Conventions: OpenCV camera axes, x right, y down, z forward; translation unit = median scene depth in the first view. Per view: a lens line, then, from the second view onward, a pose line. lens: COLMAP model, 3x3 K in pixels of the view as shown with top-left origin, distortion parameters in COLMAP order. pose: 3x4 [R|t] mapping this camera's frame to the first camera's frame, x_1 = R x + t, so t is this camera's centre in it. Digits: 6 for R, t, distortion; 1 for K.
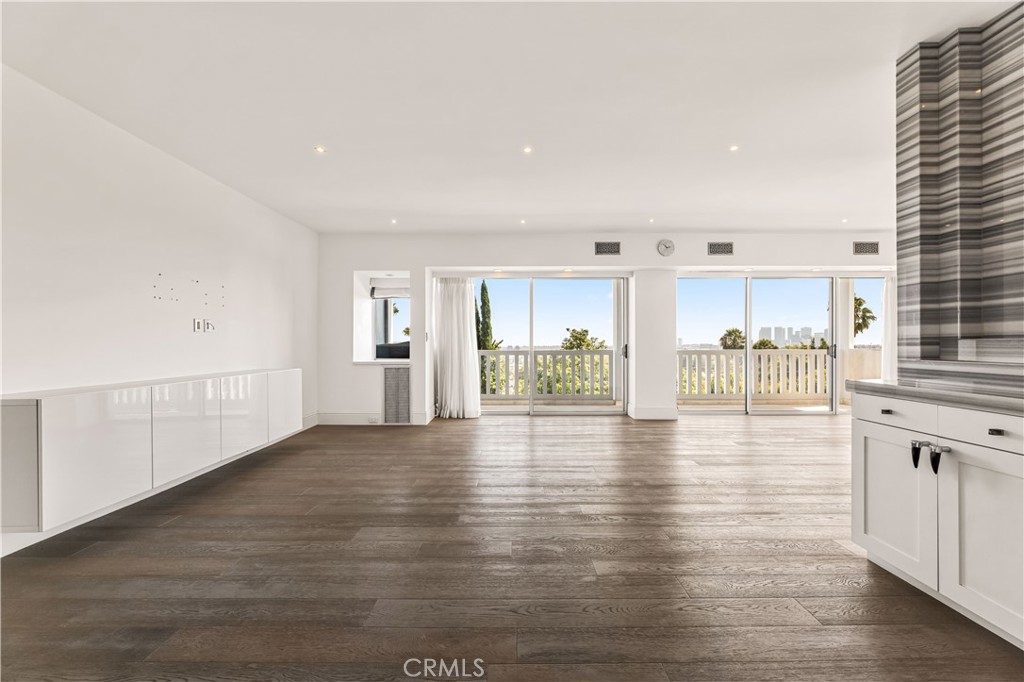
lens RADIAL K [[409.1, 0, 513.0], [0, 409.1, 344.9], [0, 0, 1]] dist [0.003611, -0.000925]
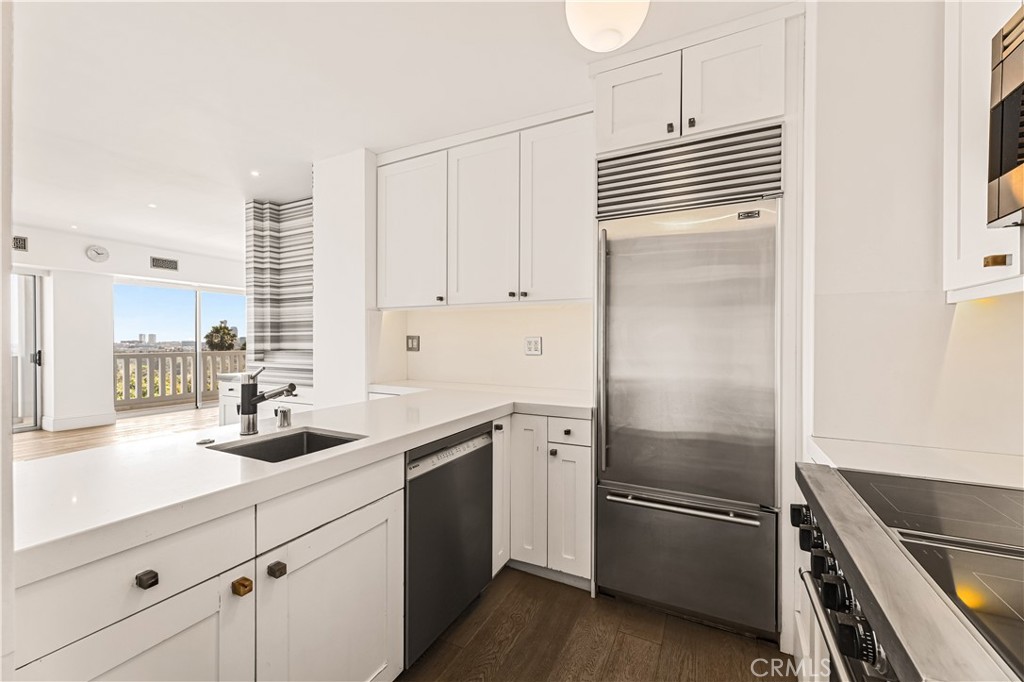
lens RADIAL K [[409.1, 0, 520.8], [0, 409.1, 343.6], [0, 0, 1]] dist [0.003611, -0.000925]
pose [[0.437494, -0.003661, 0.899214, -0.207032], [0.000875, 0.999993, 0.003646, -0.055111], [-0.899221, -0.000808, 0.437494, -0.997735]]
